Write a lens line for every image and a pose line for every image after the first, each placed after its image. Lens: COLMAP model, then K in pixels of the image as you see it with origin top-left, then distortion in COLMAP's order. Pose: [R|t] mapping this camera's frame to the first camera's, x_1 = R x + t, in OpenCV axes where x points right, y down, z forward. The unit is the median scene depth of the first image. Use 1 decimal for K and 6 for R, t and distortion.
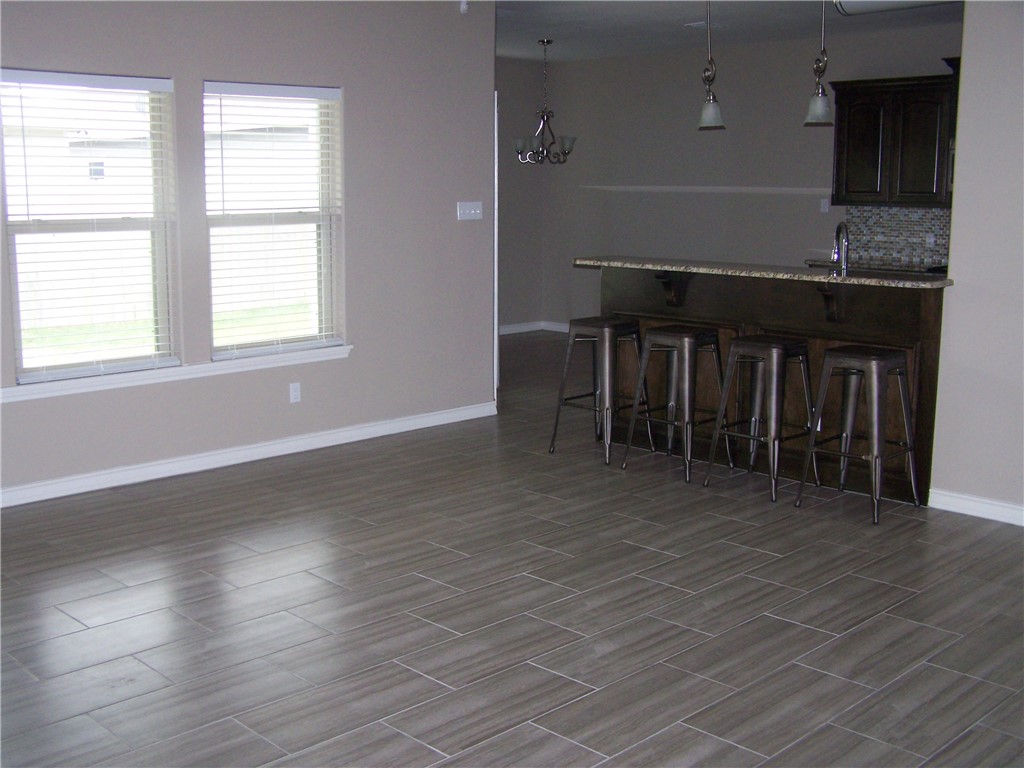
lens RADIAL K [[1147.4, 0, 512.0], [0, 1147.4, 384.0], [0, 0, 1]] dist [-0.170113, 0.211075]
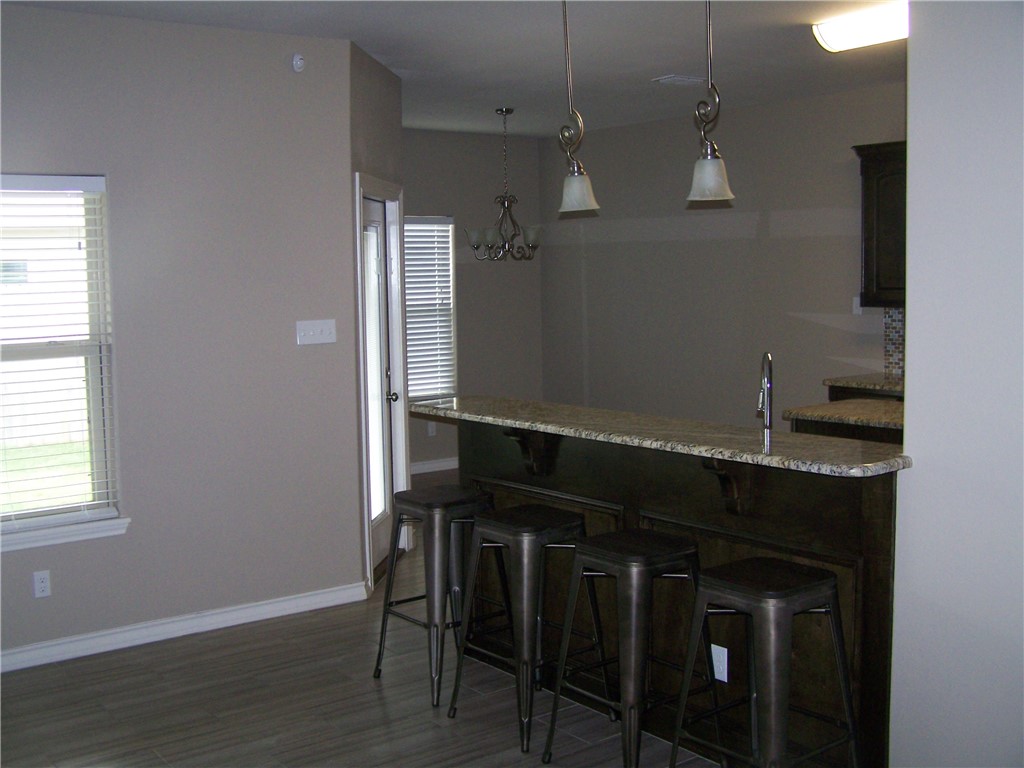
lens RADIAL K [[1147.4, 0, 512.0], [0, 1147.4, 384.0], [0, 0, 1]] dist [-0.170113, 0.211075]
pose [[0.991127, -0.006980, -0.132732, 0.213183], [-0.002799, 0.997303, -0.073342, -0.070411], [0.132886, 0.073063, 0.988435, 0.311030]]
